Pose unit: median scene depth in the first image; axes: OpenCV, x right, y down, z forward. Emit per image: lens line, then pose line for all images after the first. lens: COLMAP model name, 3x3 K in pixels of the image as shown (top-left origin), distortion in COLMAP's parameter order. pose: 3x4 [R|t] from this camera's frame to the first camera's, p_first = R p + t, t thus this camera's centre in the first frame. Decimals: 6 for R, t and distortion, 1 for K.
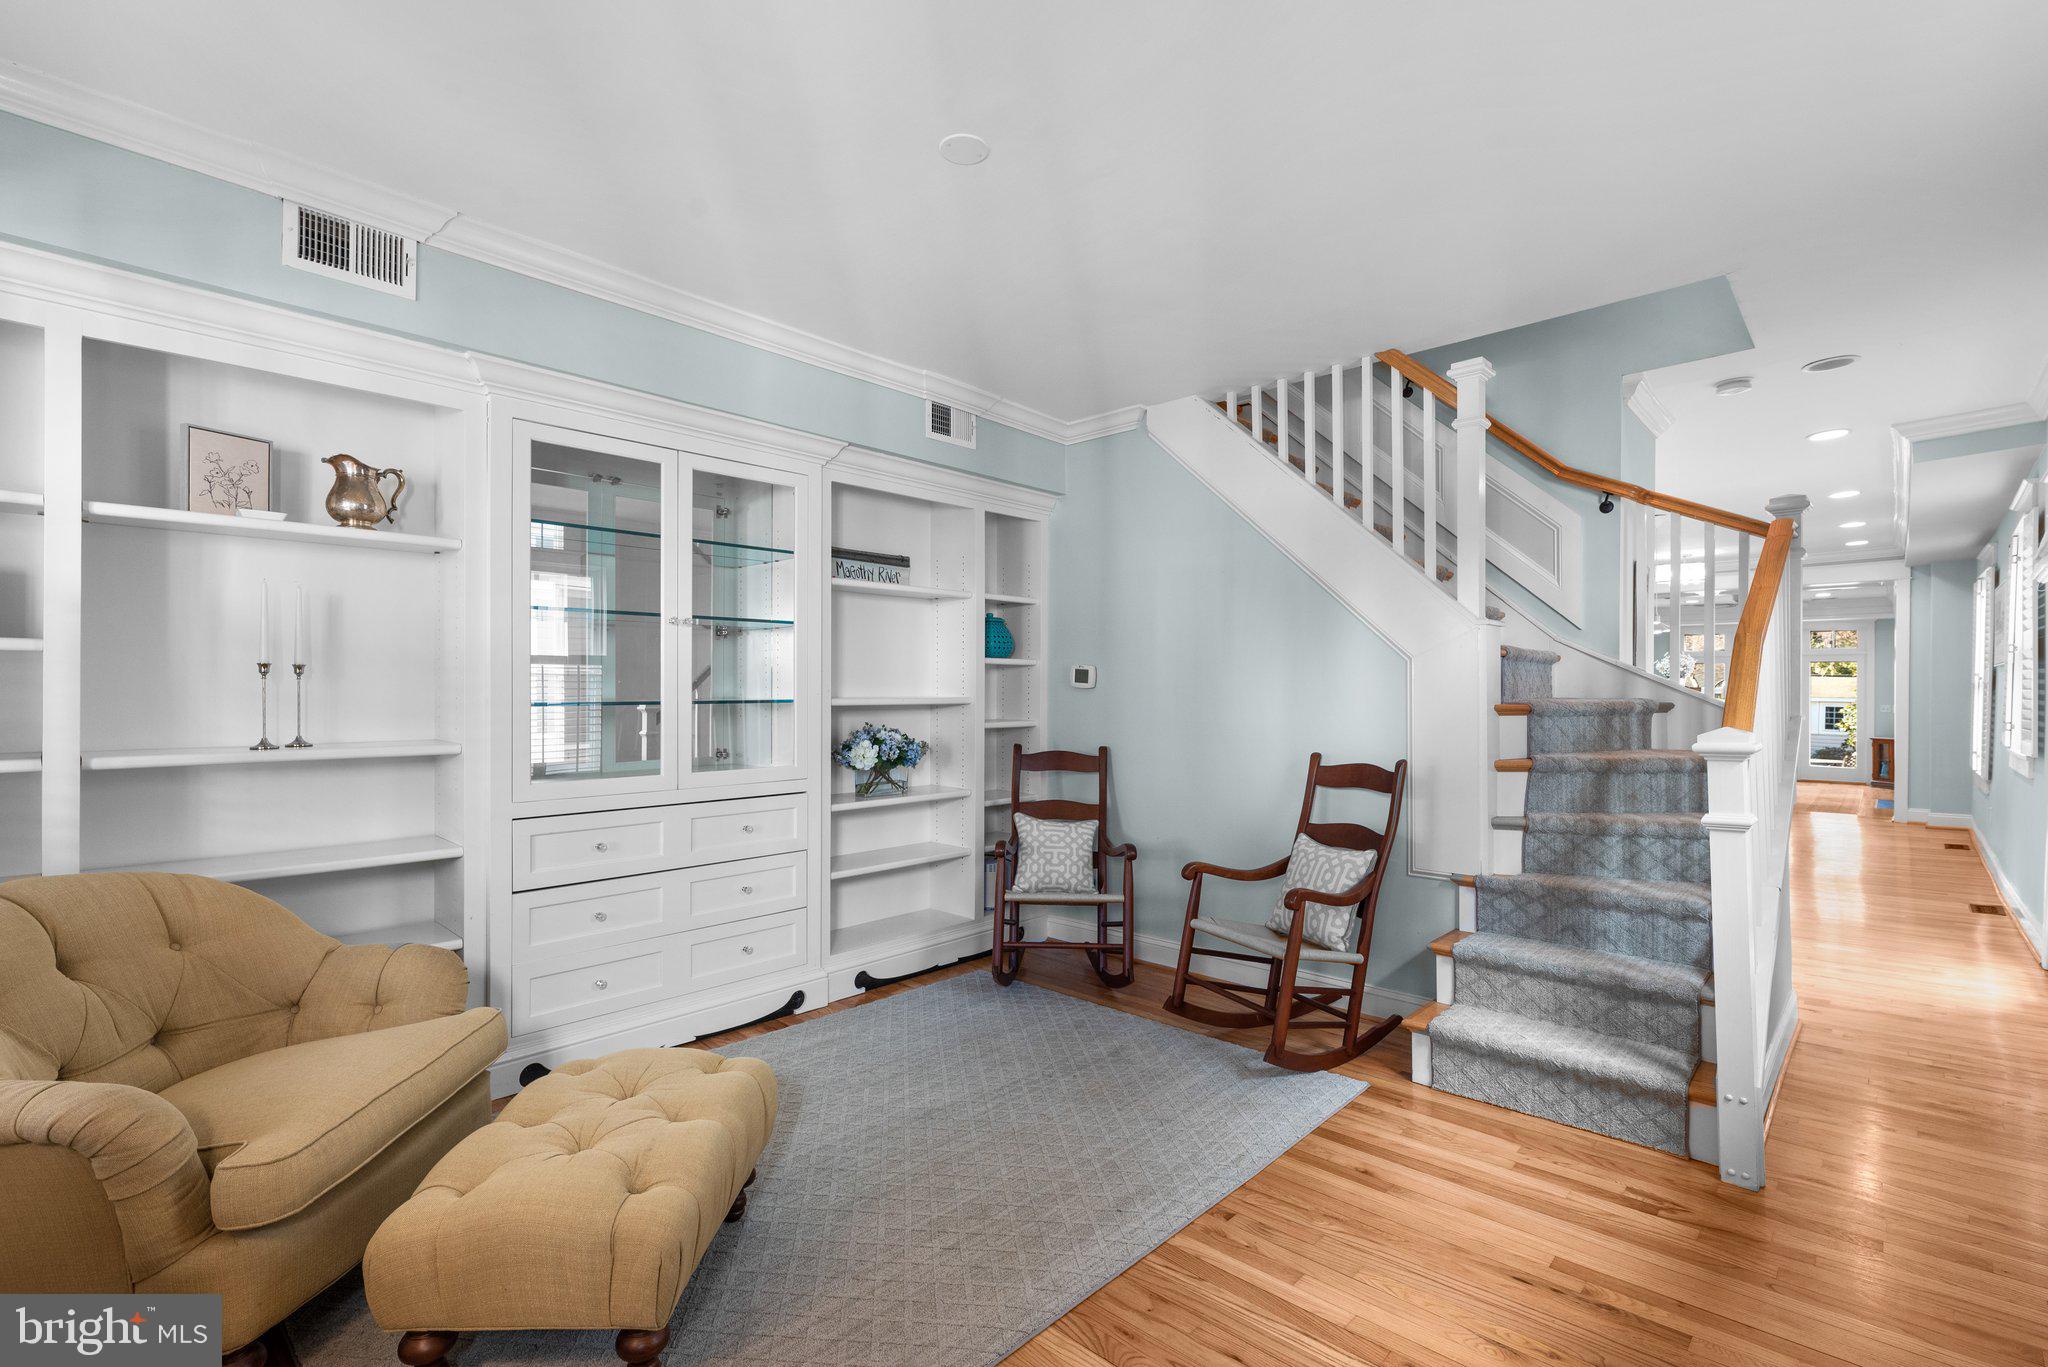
lens RADIAL K [[924.7, 0, 1019.1], [0, 924.7, 696.5], [0, 0, 1]] dist [0.002414, -0.000245]
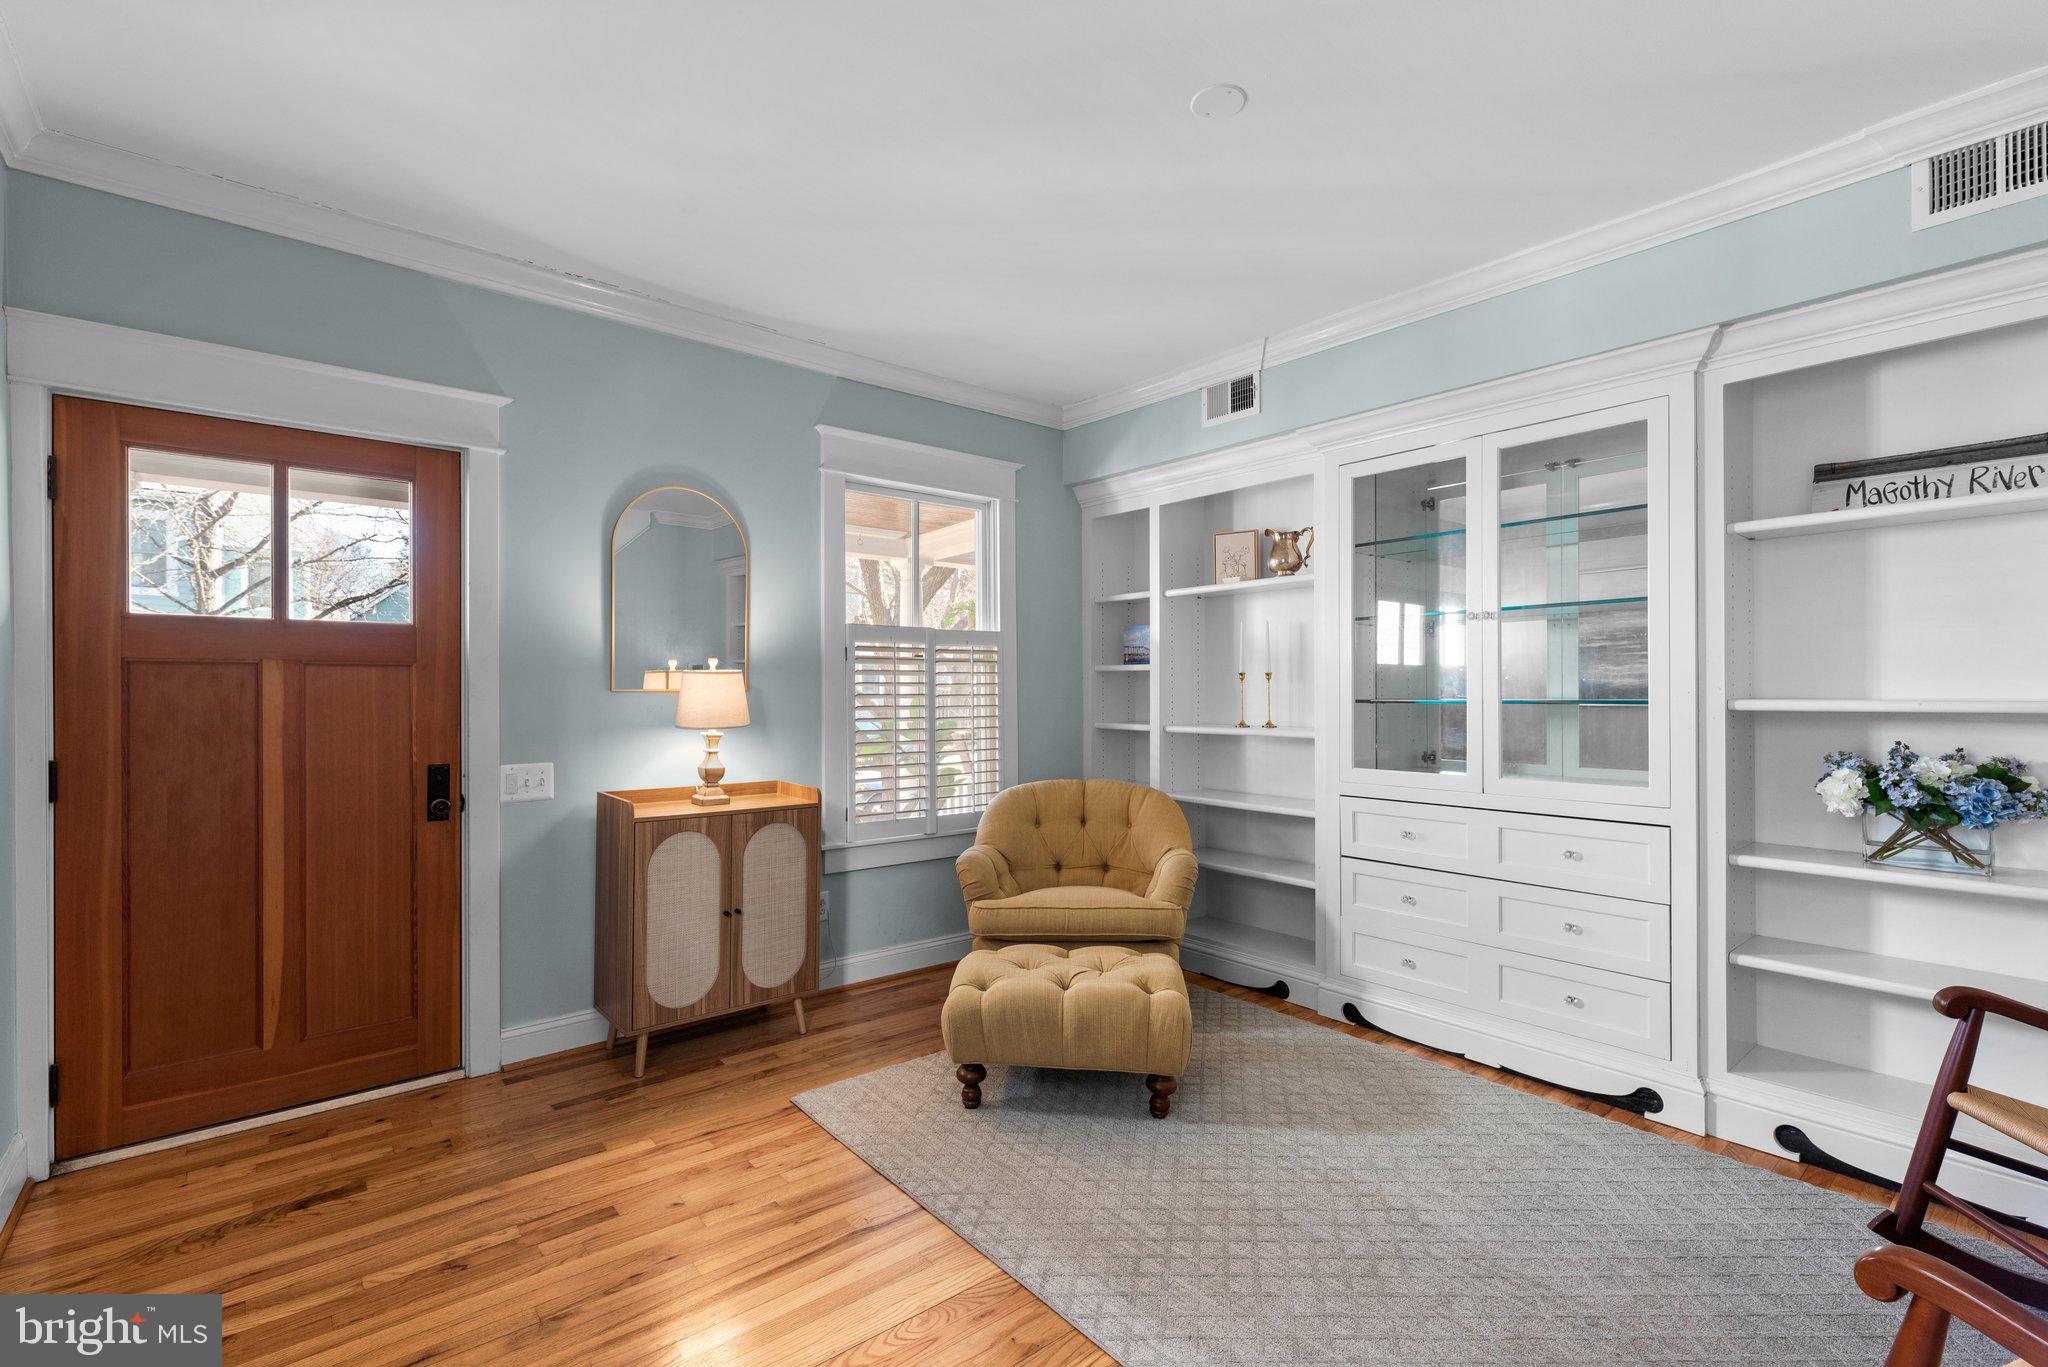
lens RADIAL K [[924.7, 0, 1028.2], [0, 924.7, 691.2], [0, 0, 1]] dist [0.002414, -0.000245]
pose [[-0.113807, -0.002498, -0.993500, 0.529470], [-0.005491, 0.999983, -0.001885, 0.000334], [0.993488, 0.005240, -0.113819, 0.546157]]
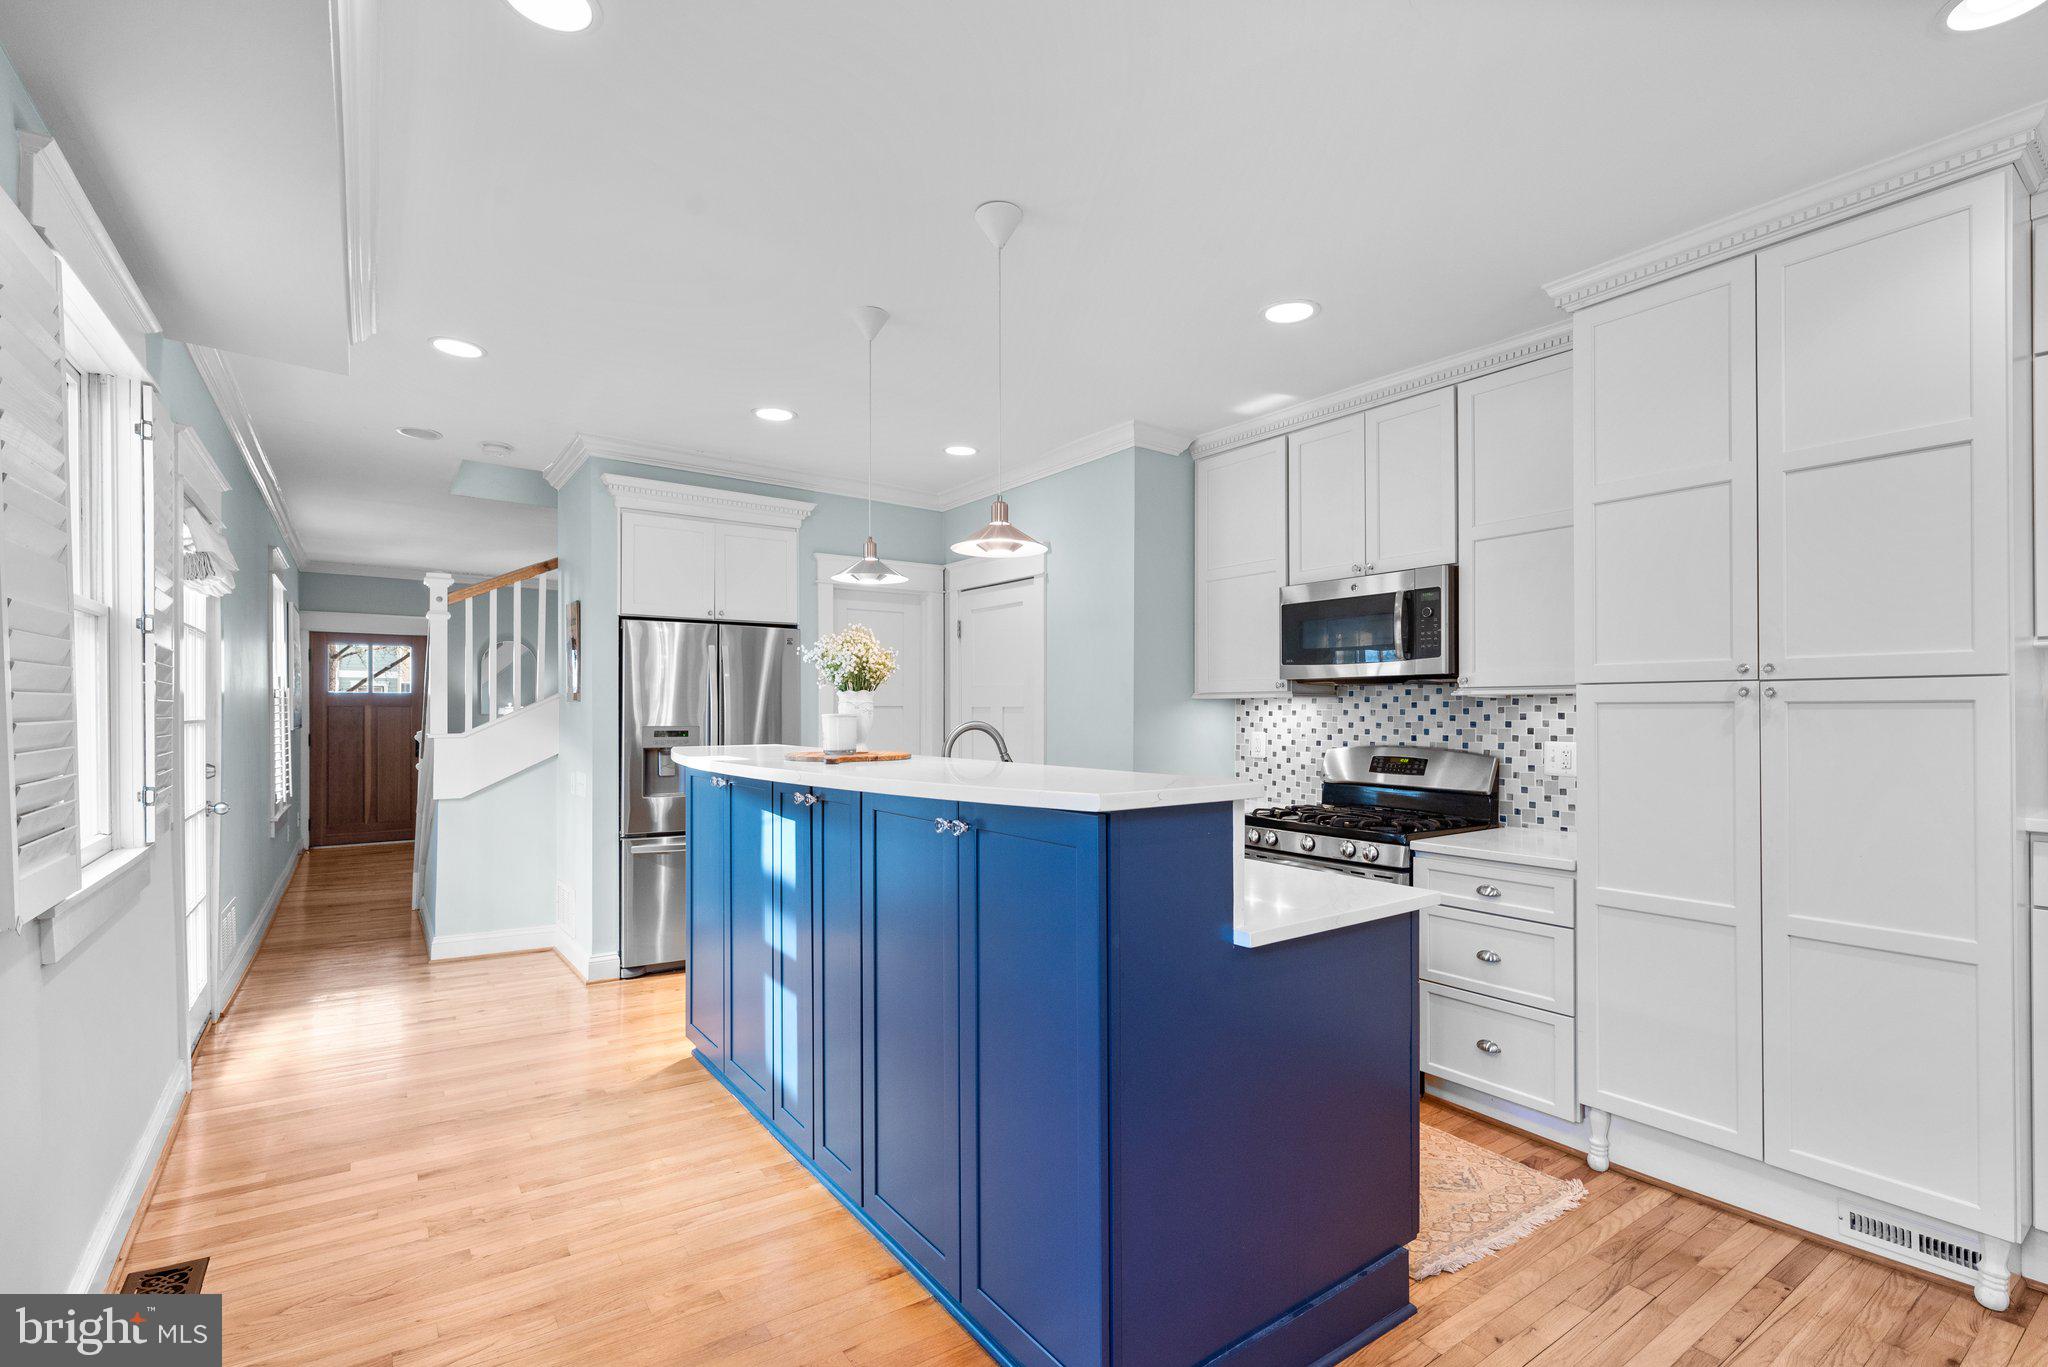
lens RADIAL K [[924.7, 0, 1028.9], [0, 924.7, 708.8], [0, 0, 1]] dist [0.002414, -0.000245]
pose [[-0.193609, -0.003134, -0.981074, 0.917316], [-0.009172, 0.999957, -0.001385, -0.007355], [0.981036, 0.008730, -0.193629, 0.963814]]
